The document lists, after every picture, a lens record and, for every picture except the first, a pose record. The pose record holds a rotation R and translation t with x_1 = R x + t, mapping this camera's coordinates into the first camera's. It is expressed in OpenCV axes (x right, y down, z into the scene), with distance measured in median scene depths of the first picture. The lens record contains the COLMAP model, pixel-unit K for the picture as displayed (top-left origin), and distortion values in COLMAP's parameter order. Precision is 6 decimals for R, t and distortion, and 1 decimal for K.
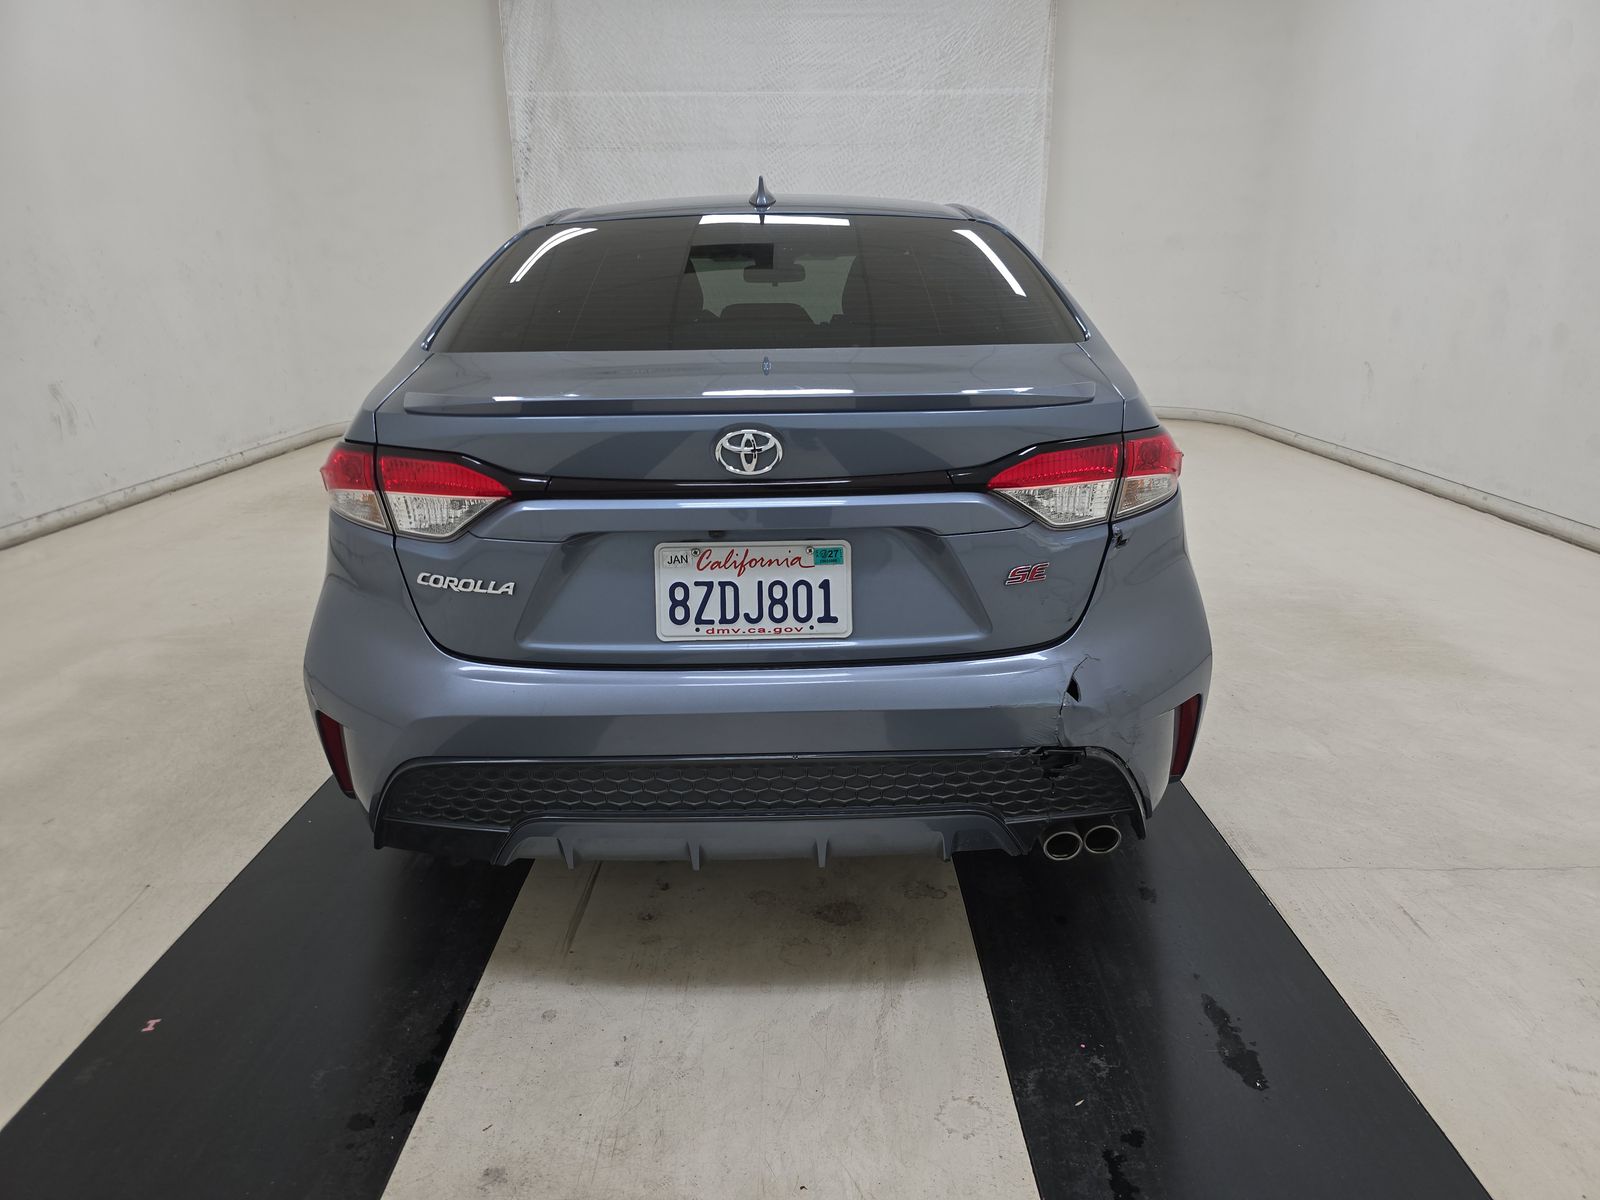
lens RADIAL K [[1080.5, 0, 806.0], [0, 1080.5, 603.9], [0, 0, 1]] dist [0.022056, -0.019179]
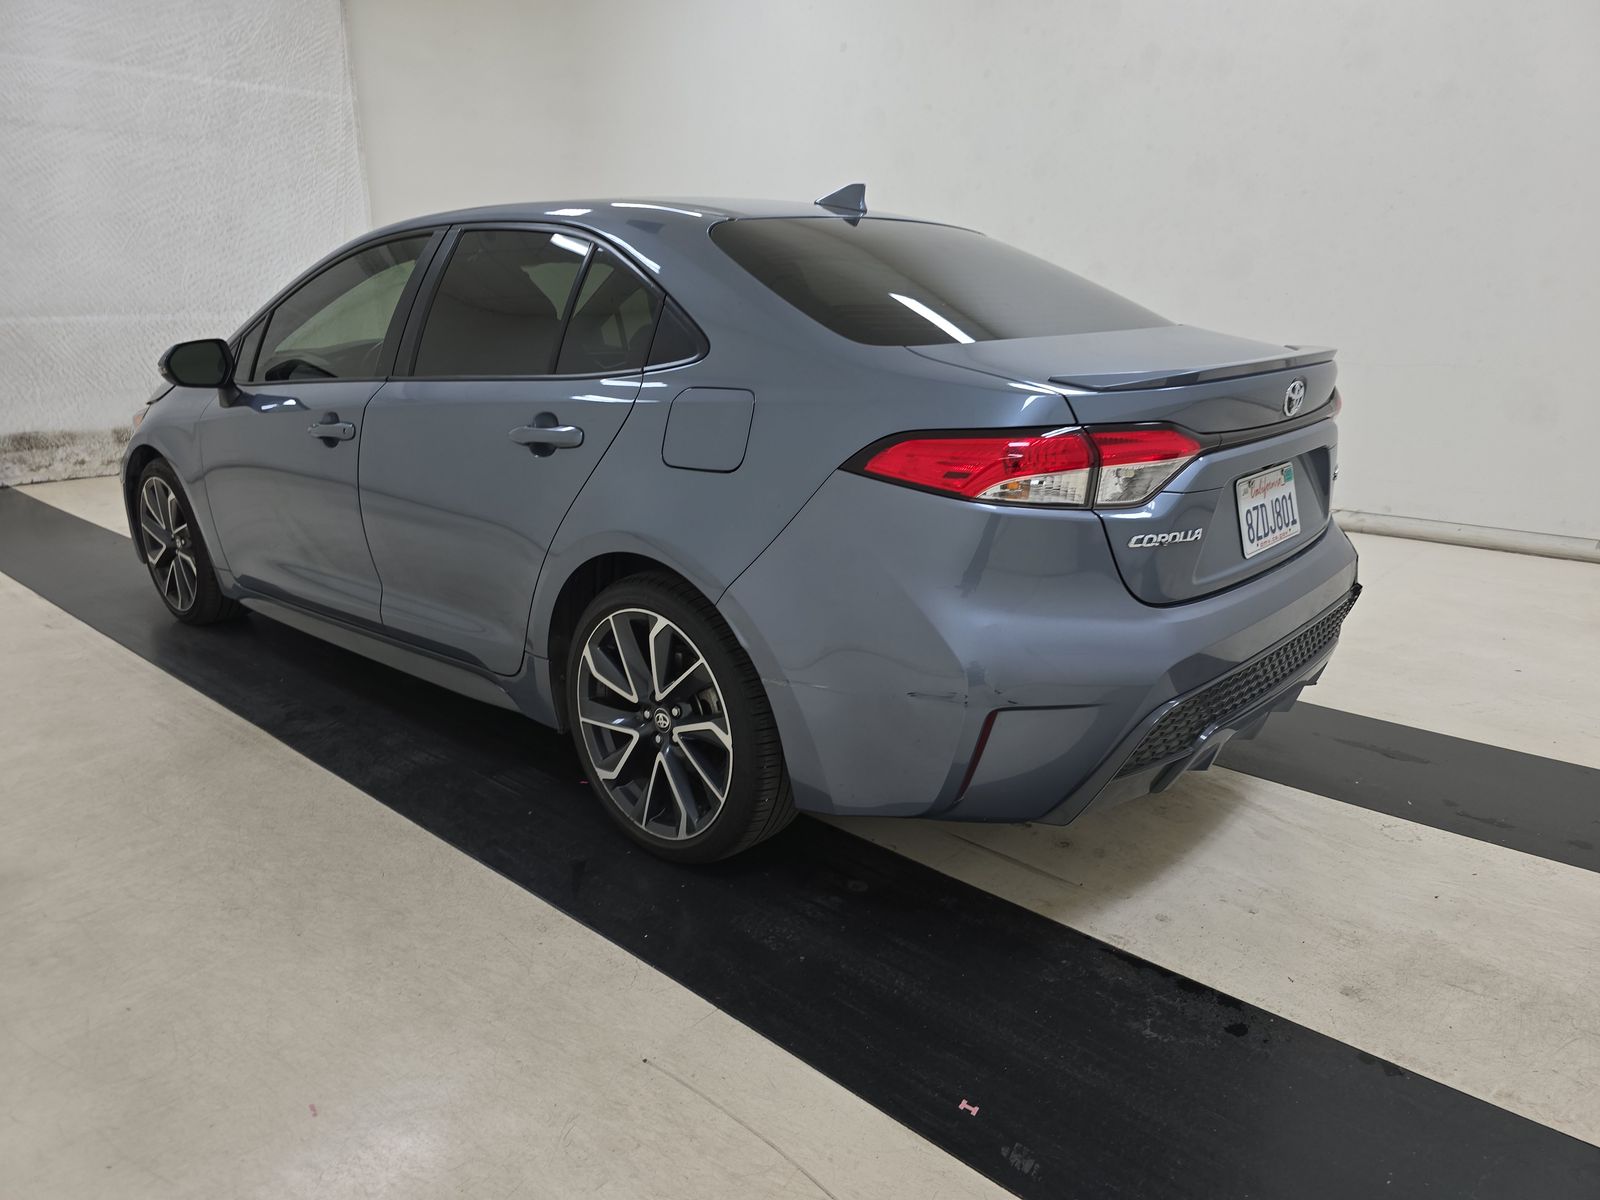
lens RADIAL K [[1080.5, 0, 811.3], [0, 1080.5, 605.6], [0, 0, 1]] dist [0.022056, -0.019179]
pose [[0.677505, -0.198579, 0.708205, -1.355743], [0.213021, 0.974574, 0.069483, -0.105623], [-0.703996, 0.103787, 0.702580, 0.478696]]
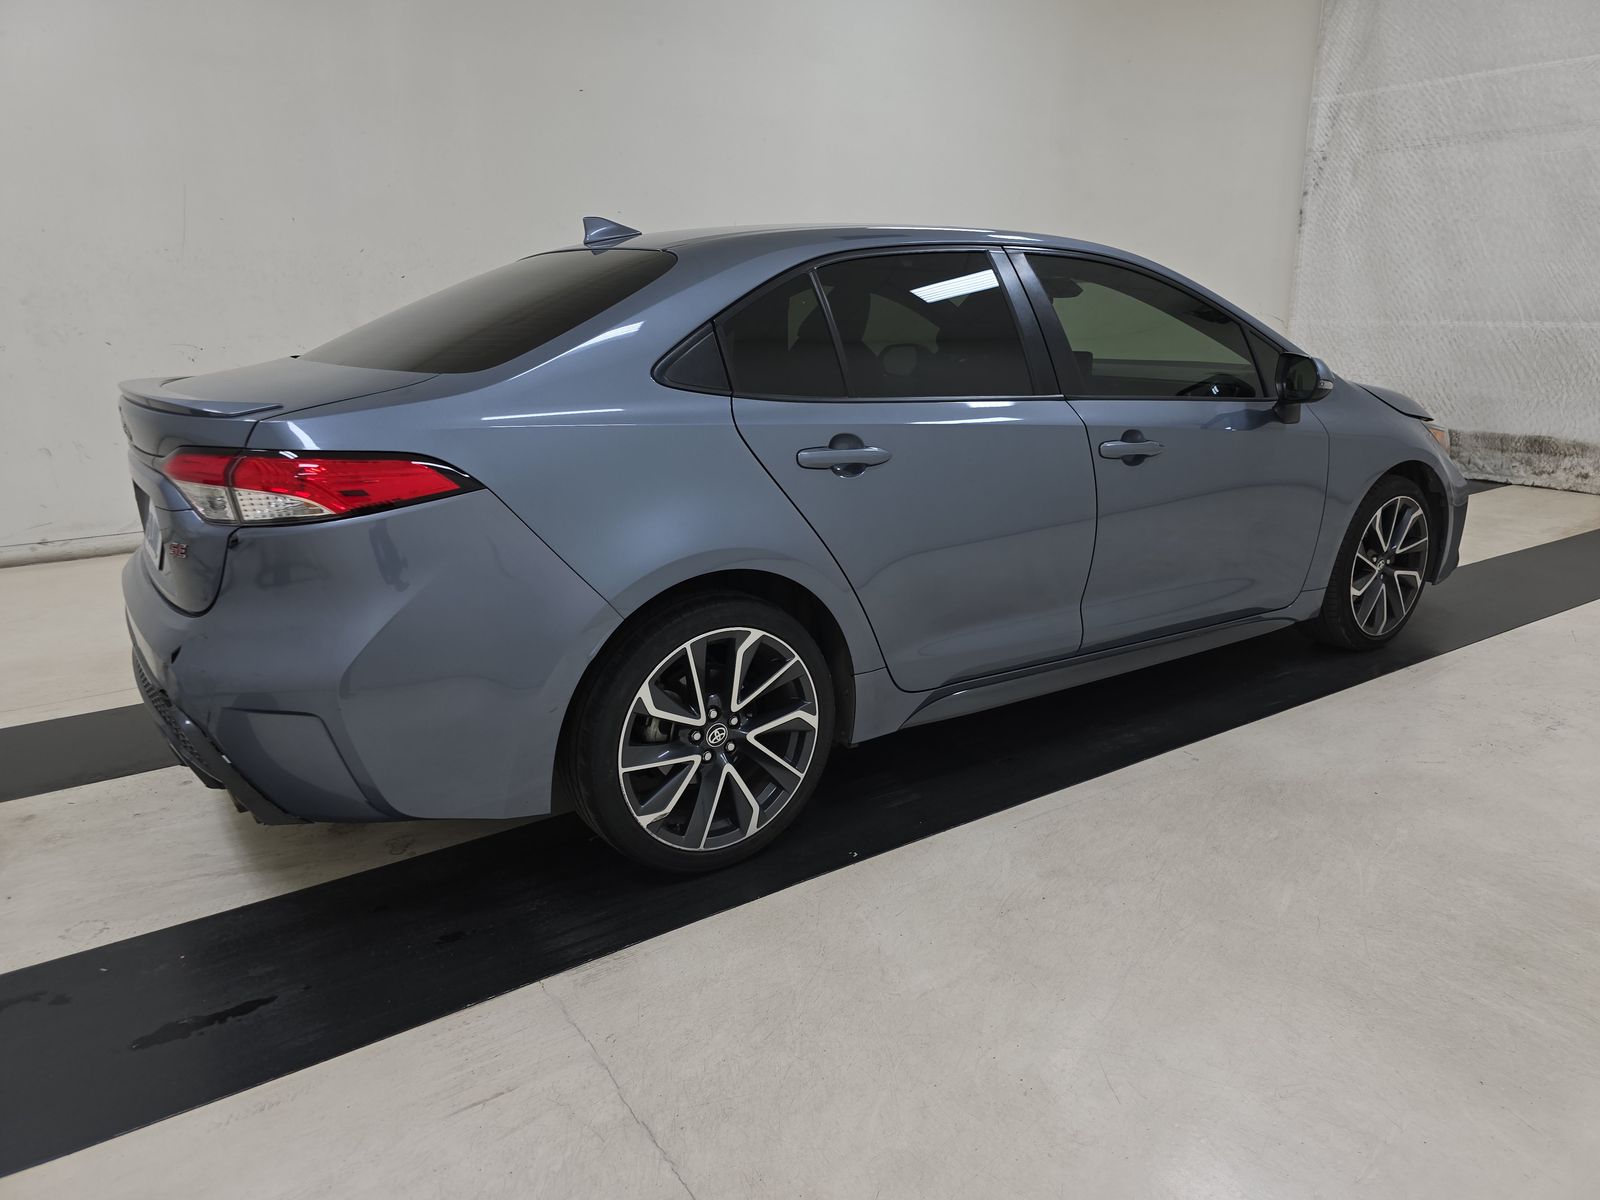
lens RADIAL K [[1080.5, 0, 810.0], [0, 1080.5, 589.6], [0, 0, 1]] dist [0.022056, -0.019179]
pose [[0.558914, 0.216192, -0.800547, 1.601129], [-0.236419, 0.966892, 0.096054, -0.272572], [0.794809, 0.135579, 0.591522, 0.839710]]
